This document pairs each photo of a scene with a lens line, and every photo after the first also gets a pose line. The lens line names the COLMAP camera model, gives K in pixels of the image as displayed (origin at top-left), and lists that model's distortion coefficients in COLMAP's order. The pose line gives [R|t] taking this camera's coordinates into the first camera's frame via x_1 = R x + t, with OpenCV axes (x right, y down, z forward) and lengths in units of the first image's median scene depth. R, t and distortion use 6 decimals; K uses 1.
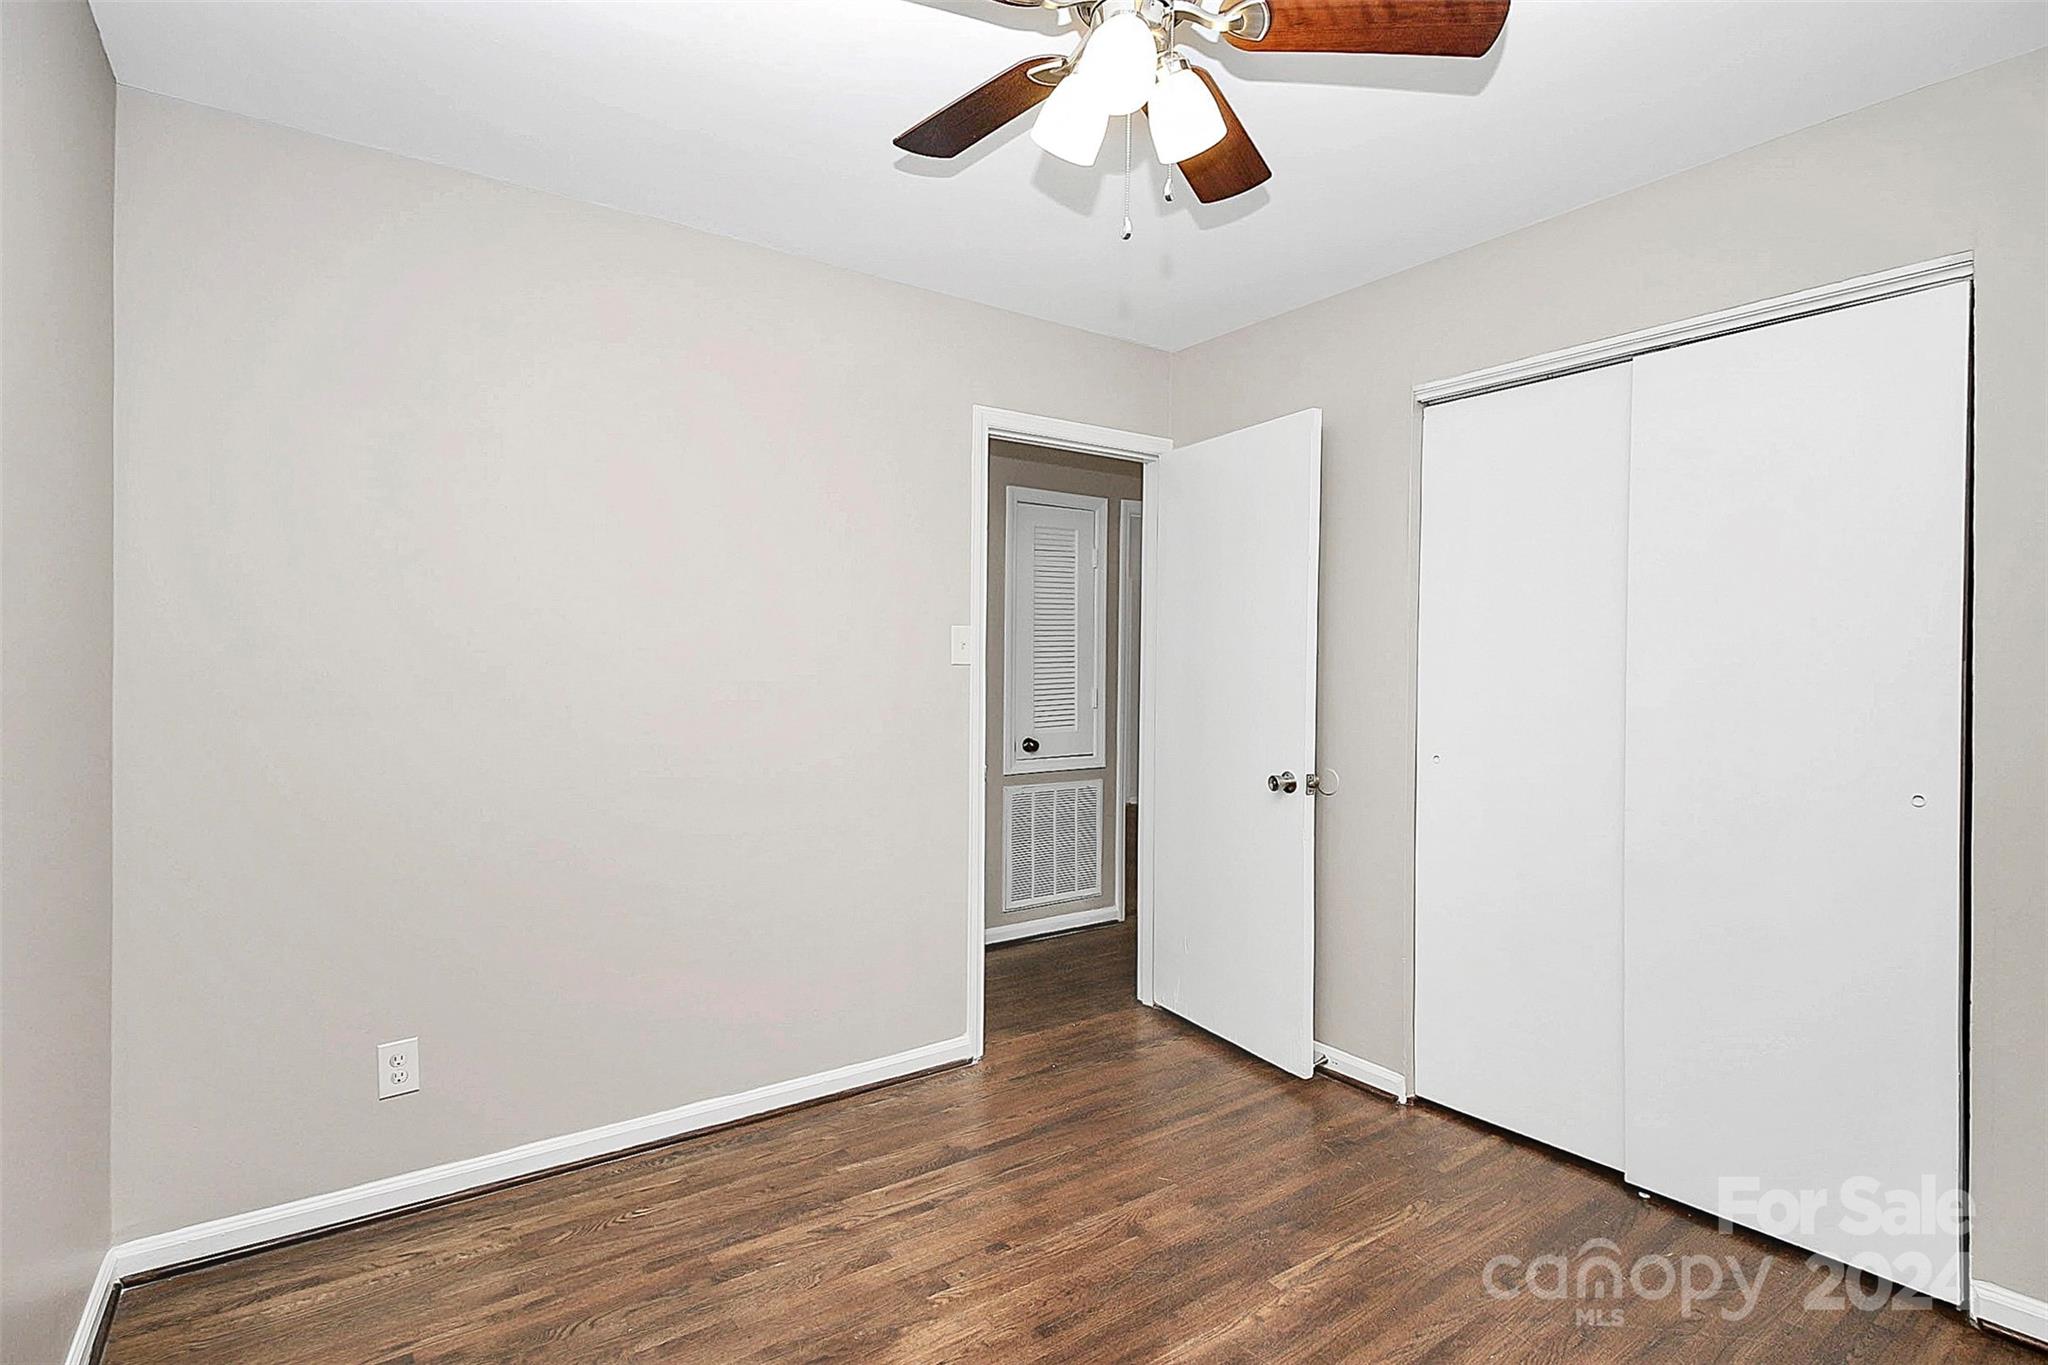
lens RADIAL K [[985.0, 0, 1017.2], [0, 985.0, 658.1], [0, 0, 1]] dist [0.003390, -0.006622]
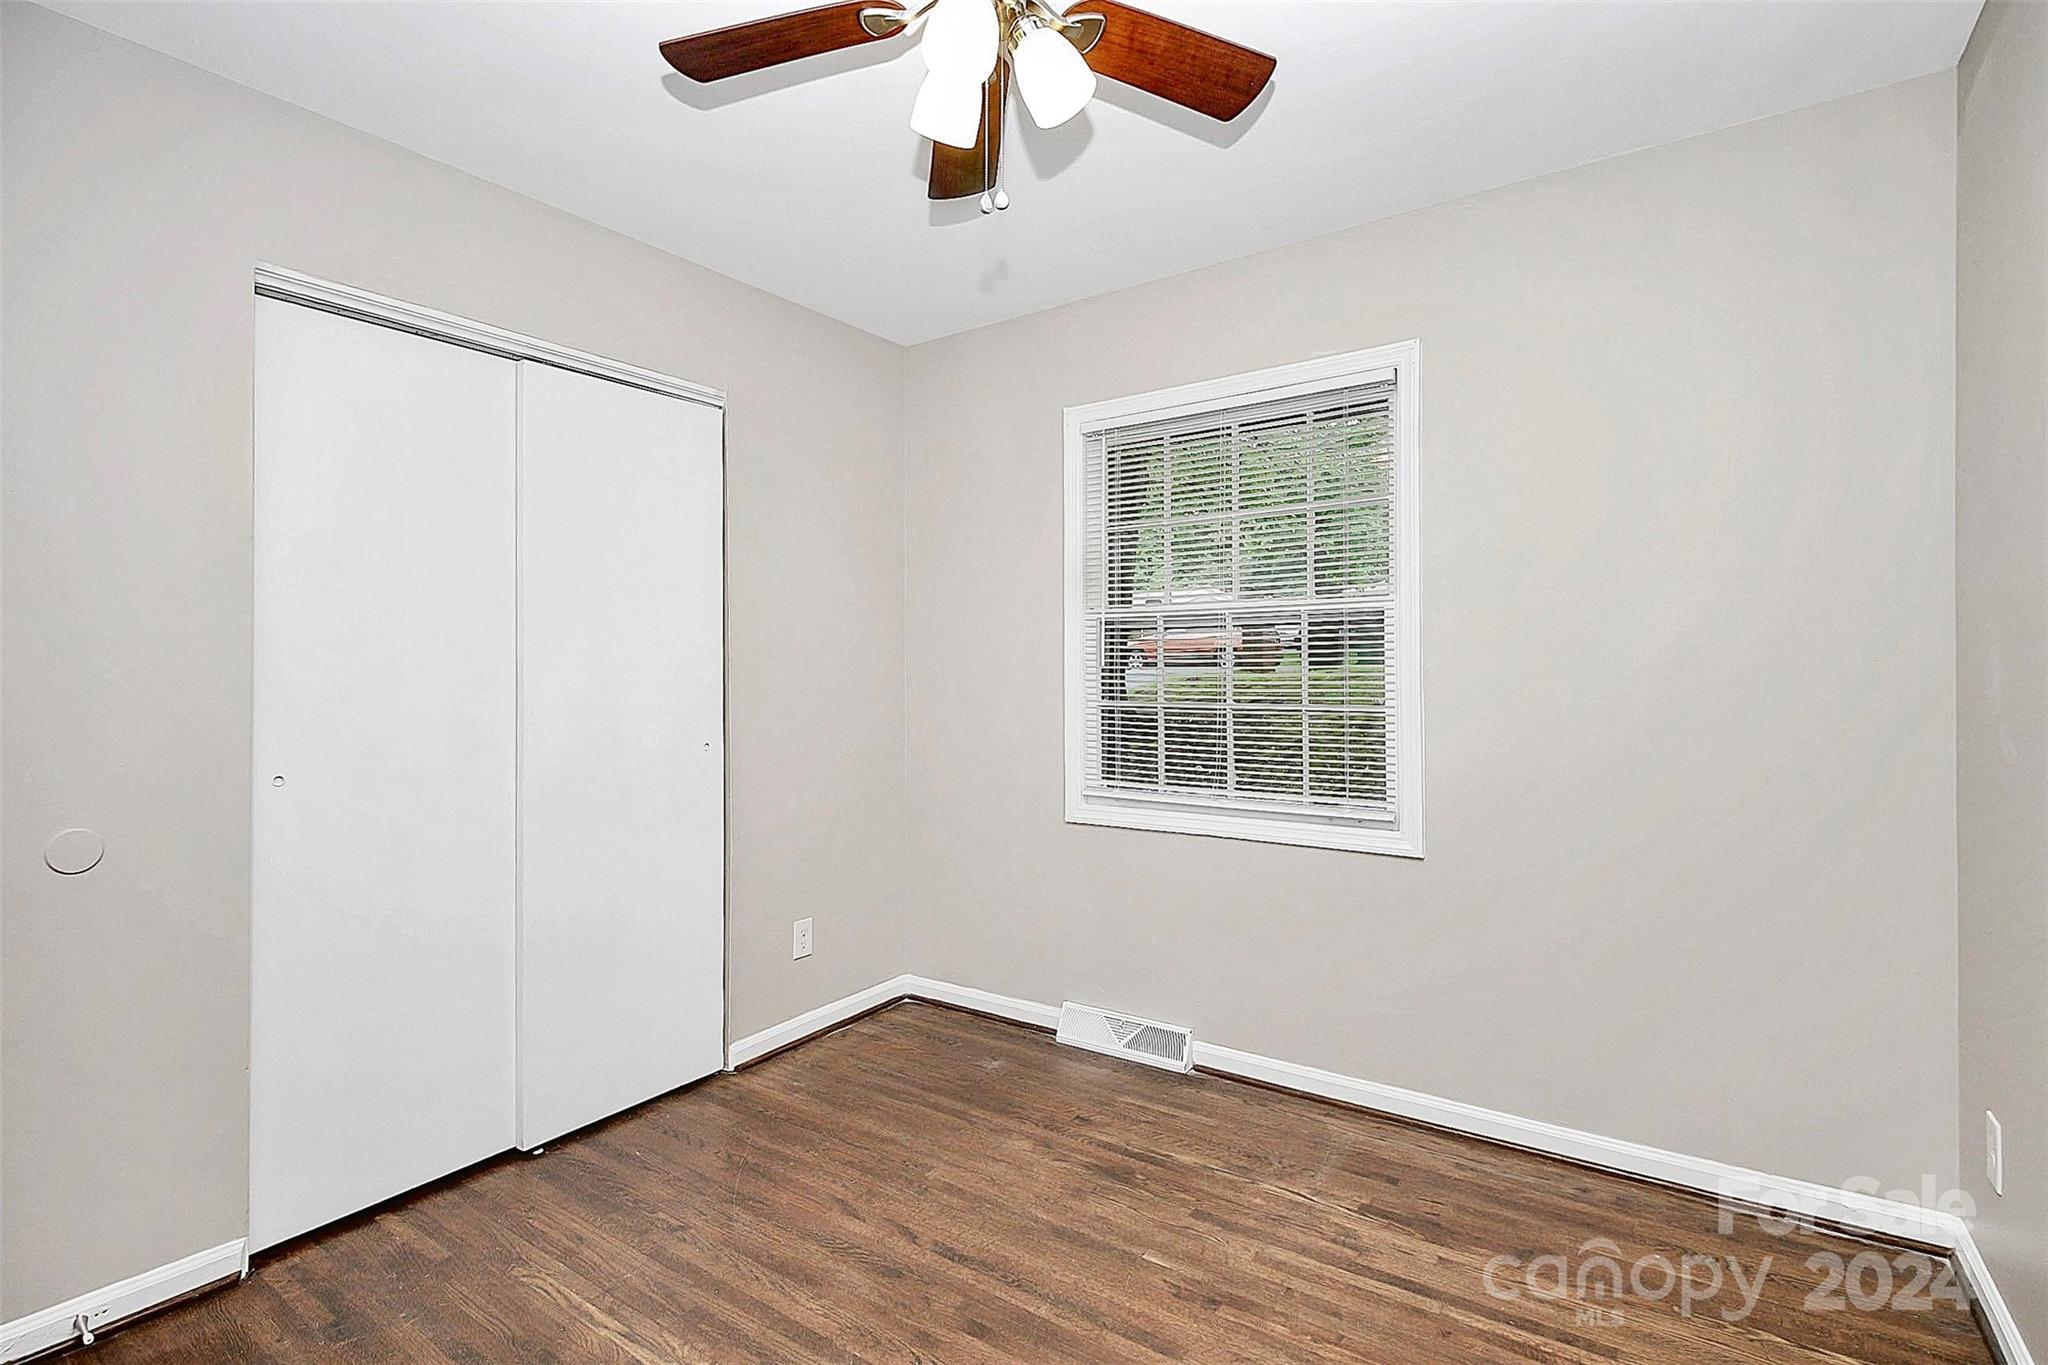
lens RADIAL K [[1018.0, 0, 1014.9], [0, 1018.0, 678.5], [0, 0, 1]] dist [0.020749, -0.026834]
pose [[-0.335272, -0.000827, 0.942121, -0.563321], [0.006674, 0.999972, 0.003253, 0.033477], [-0.942098, 0.007378, -0.335257, 0.862090]]
